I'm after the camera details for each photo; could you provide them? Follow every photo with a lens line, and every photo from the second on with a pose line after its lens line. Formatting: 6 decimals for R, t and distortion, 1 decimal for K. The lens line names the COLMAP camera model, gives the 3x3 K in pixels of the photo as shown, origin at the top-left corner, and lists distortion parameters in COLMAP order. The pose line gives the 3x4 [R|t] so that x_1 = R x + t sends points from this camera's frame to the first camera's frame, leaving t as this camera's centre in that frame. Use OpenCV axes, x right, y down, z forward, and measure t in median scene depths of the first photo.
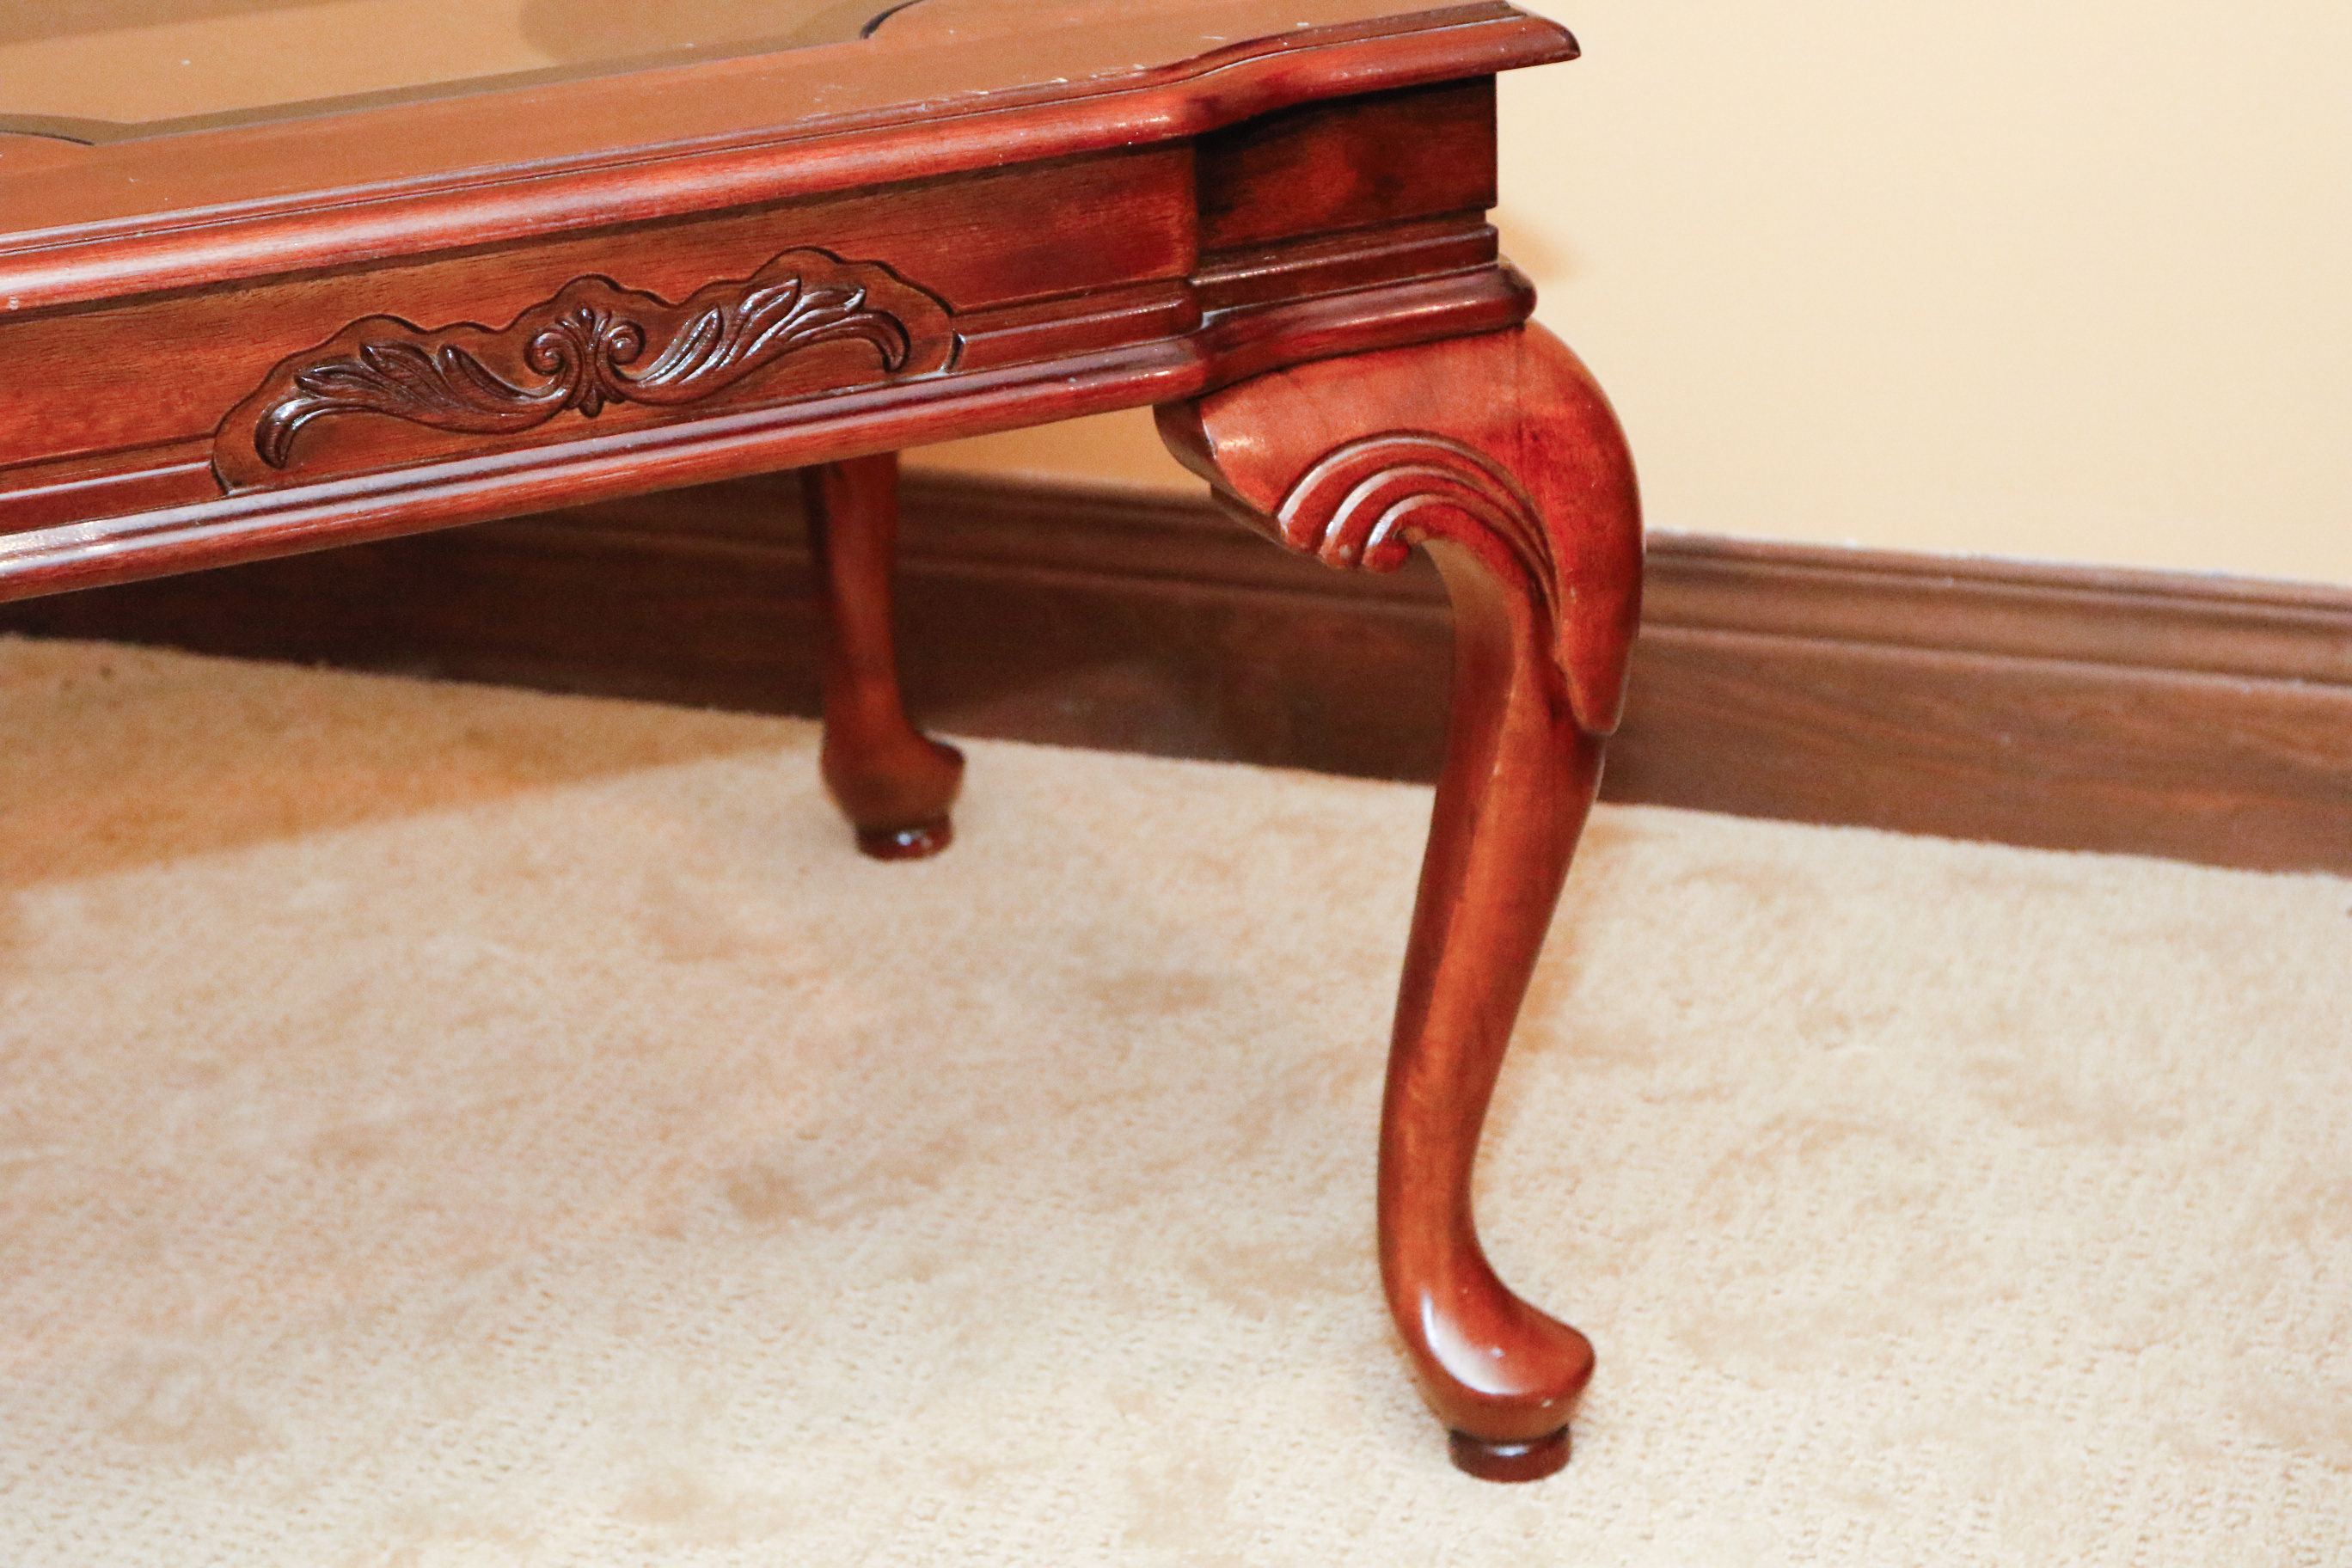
lens RADIAL K [[5359.5, 0, 1176.0], [0, 5359.5, 784.0], [0, 0, 1]] dist [0.142853, -0.011459]
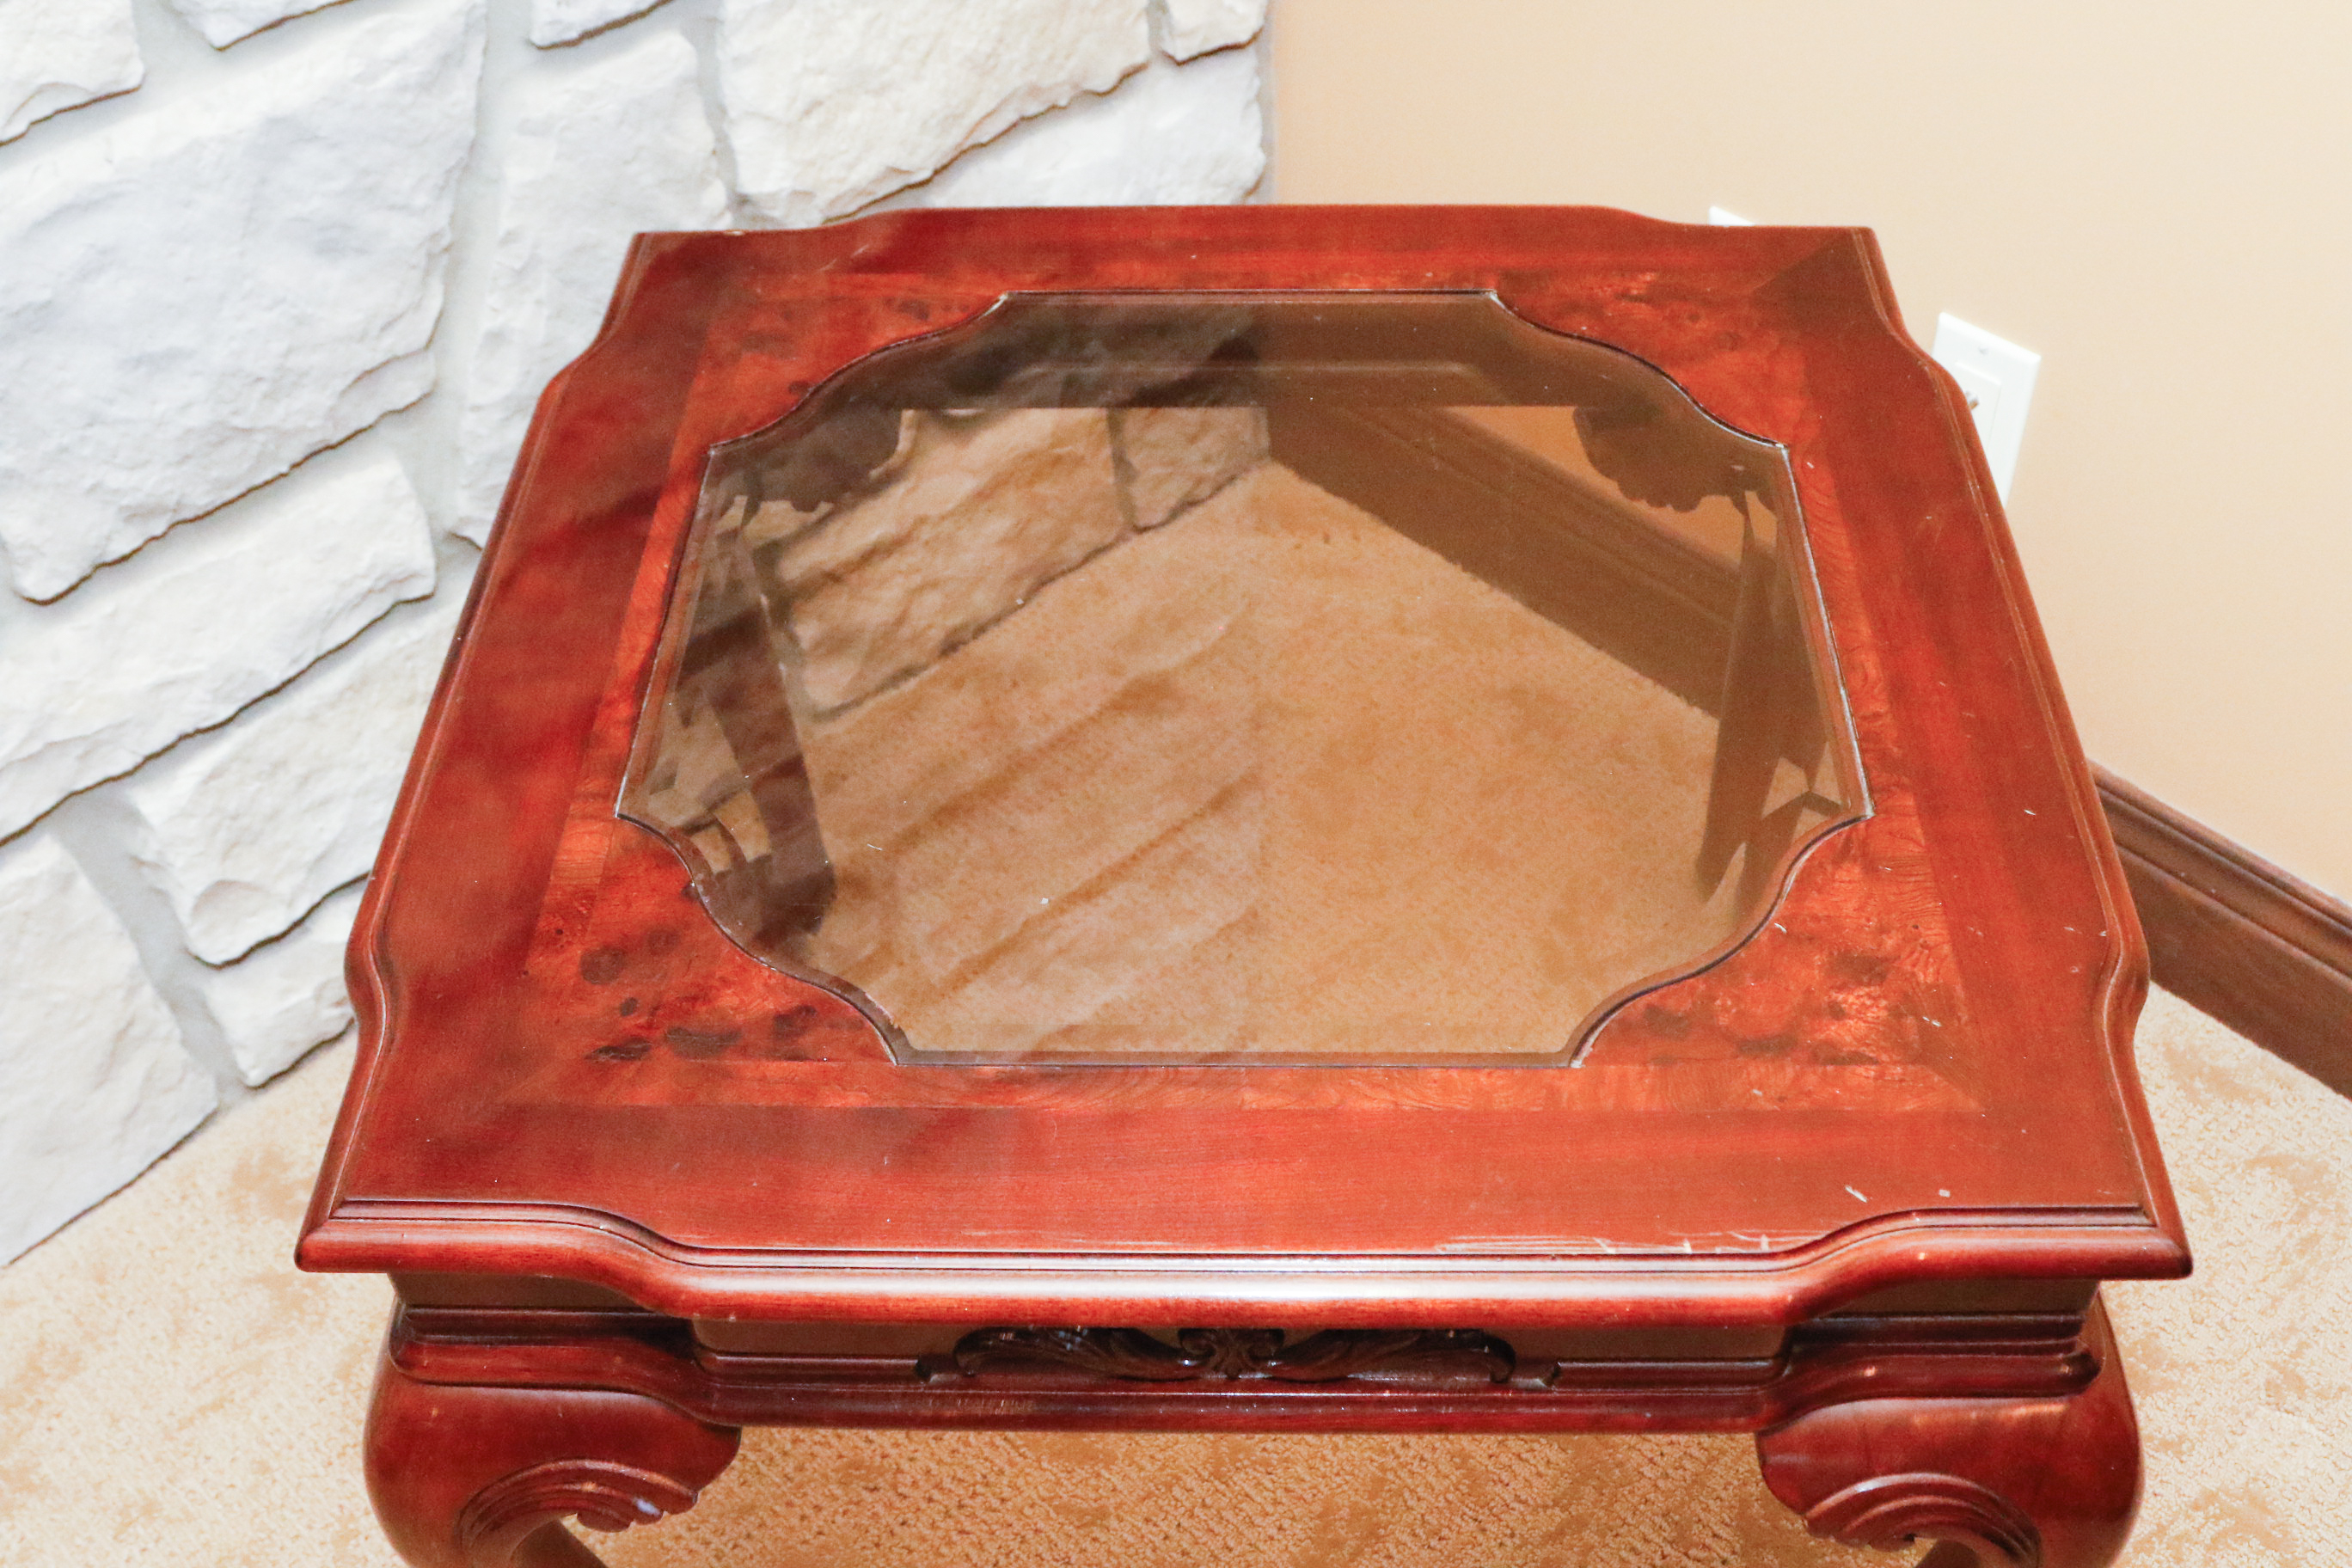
lens RADIAL K [[2566.7, 0, 1189.7], [0, 2566.7, 843.7], [0, 0, 1]] dist [-0.116822, 0.030212]
pose [[0.903440, 0.315011, -0.290800, 0.012025], [-0.169991, 0.885922, 0.431562, -0.393053], [0.393573, -0.340457, 0.853926, 0.502341]]
